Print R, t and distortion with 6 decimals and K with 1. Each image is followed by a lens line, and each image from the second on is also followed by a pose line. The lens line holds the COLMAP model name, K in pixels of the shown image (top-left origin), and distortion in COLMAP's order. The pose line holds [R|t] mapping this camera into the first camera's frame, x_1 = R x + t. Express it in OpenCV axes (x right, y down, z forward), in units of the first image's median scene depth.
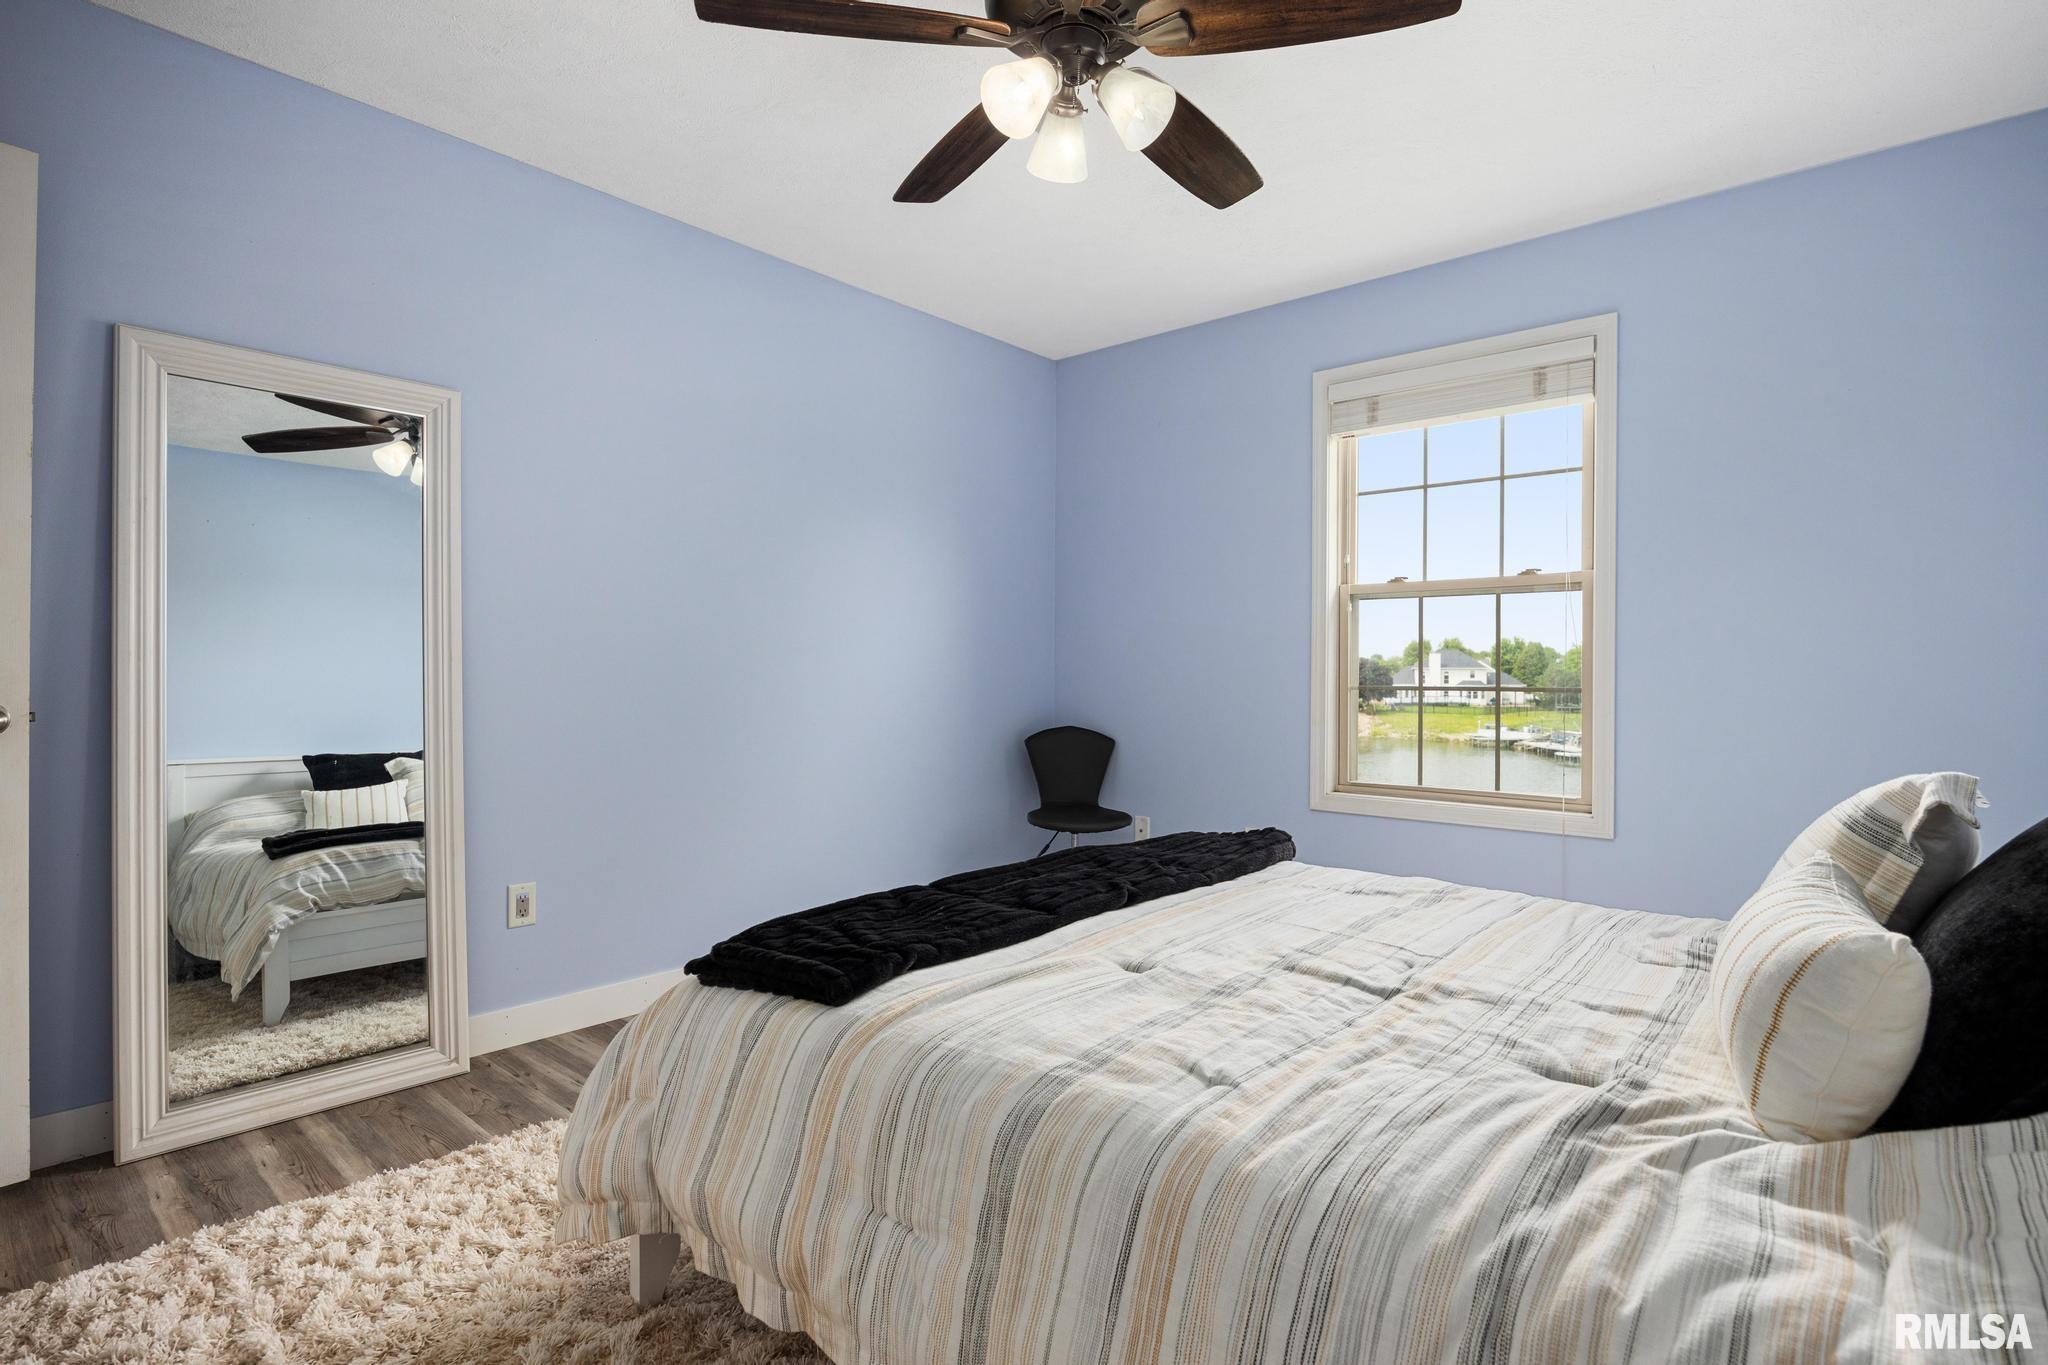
lens RADIAL K [[1011.7, 0, 1024.0], [0, 1011.7, 682.5], [0, 0, 1]] dist [-0.003454, -0.000283]
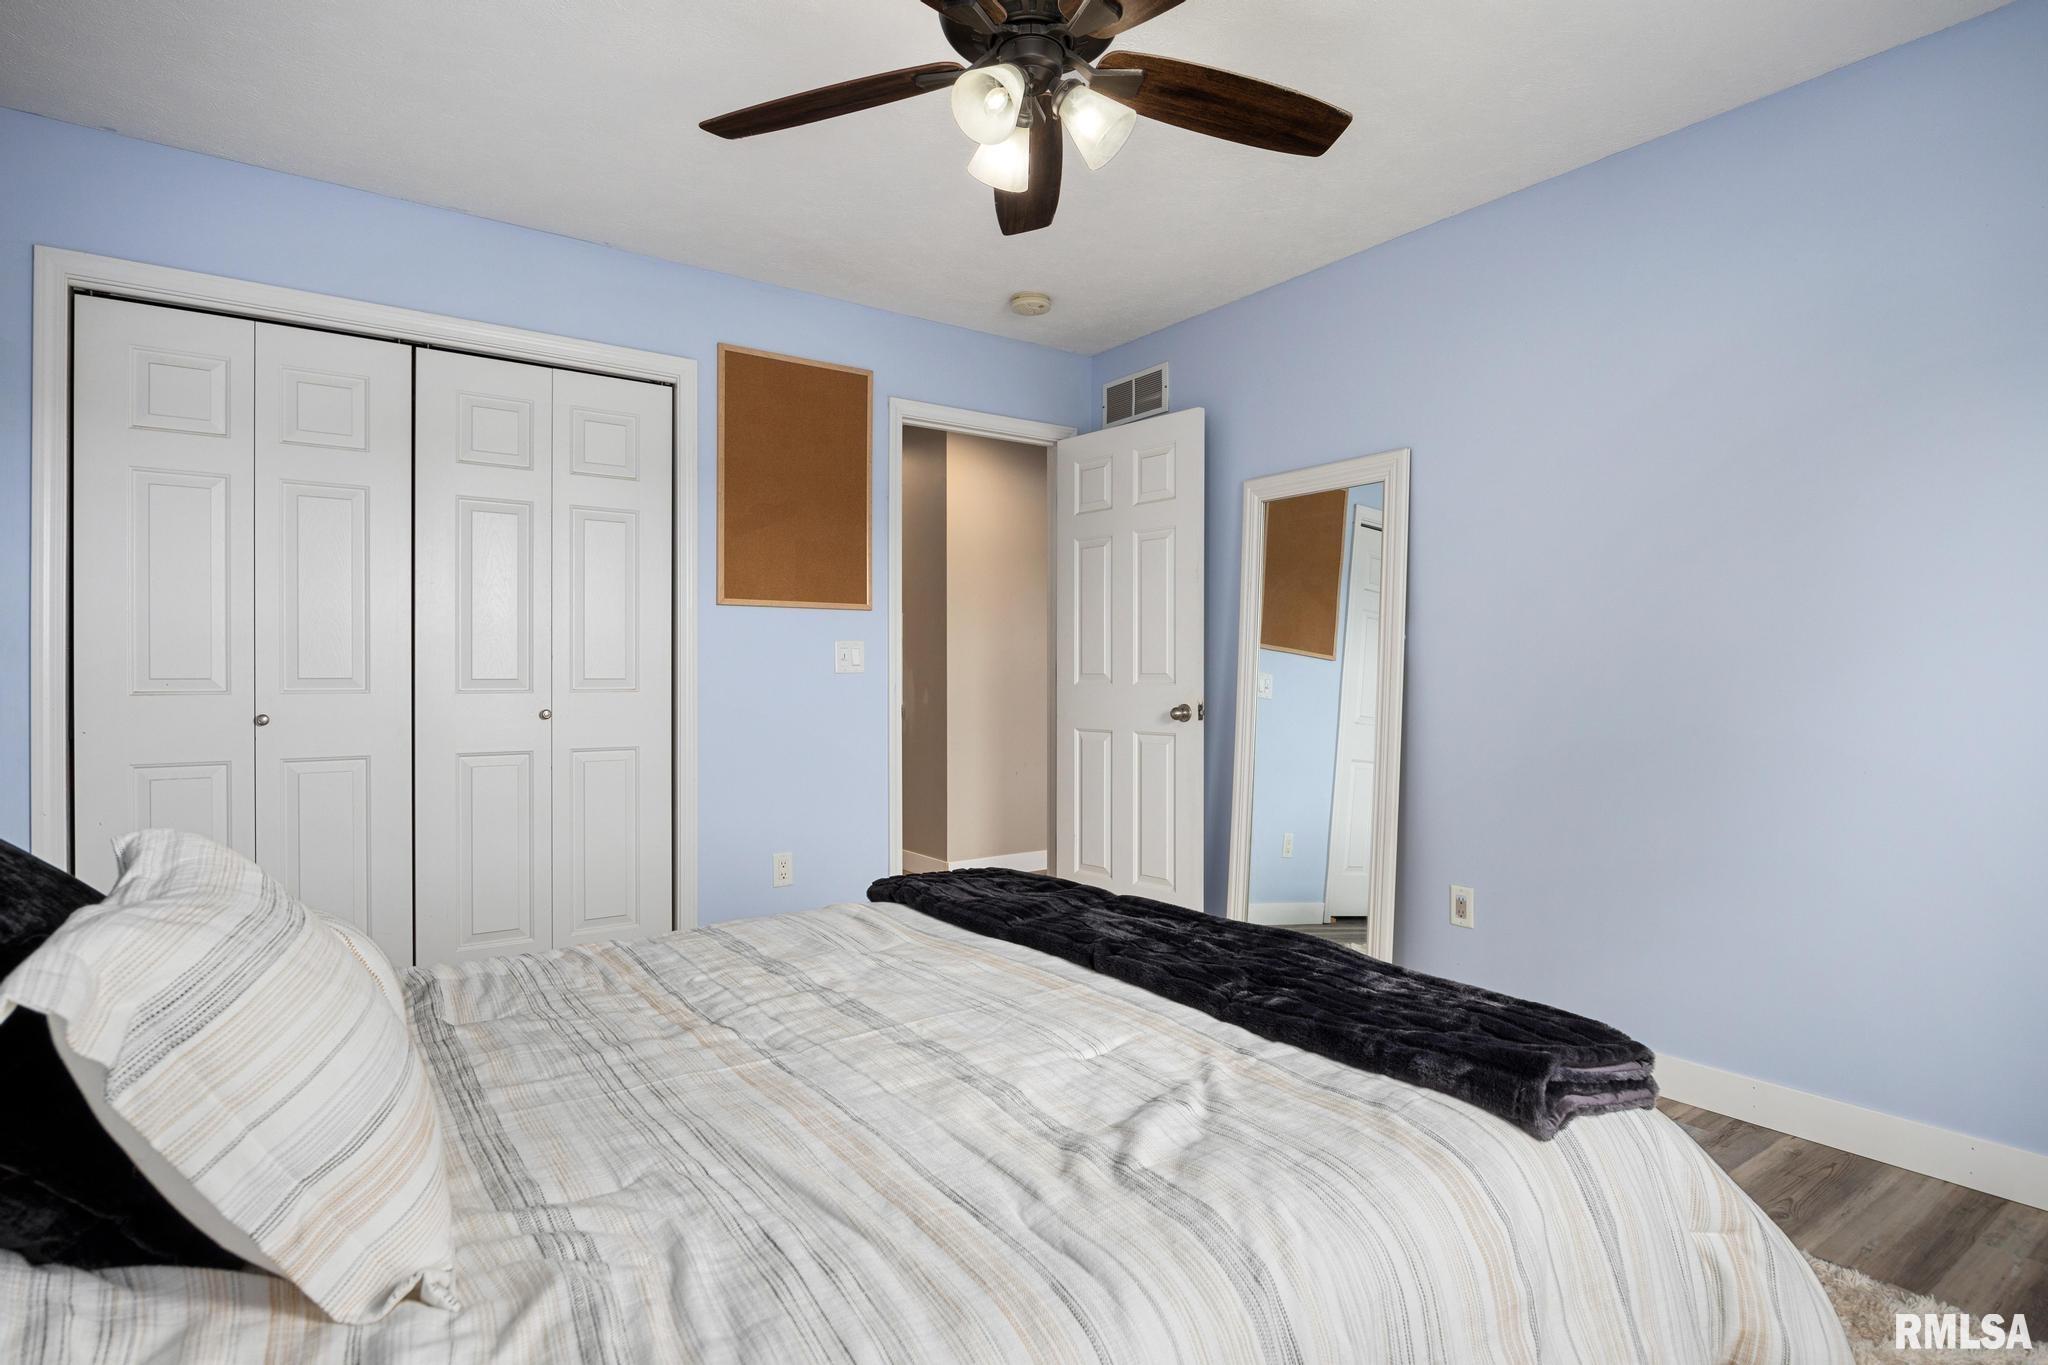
lens RADIAL K [[1048.0, 0, 1024.0], [0, 1048.0, 682.5], [0, 0, 1]] dist [0.000709, 0.000044]
pose [[-0.234257, -0.002327, -0.972172, 1.185015], [-0.005545, 0.999984, -0.001057, -0.019749], [0.972159, 0.005143, -0.234266, 1.412994]]
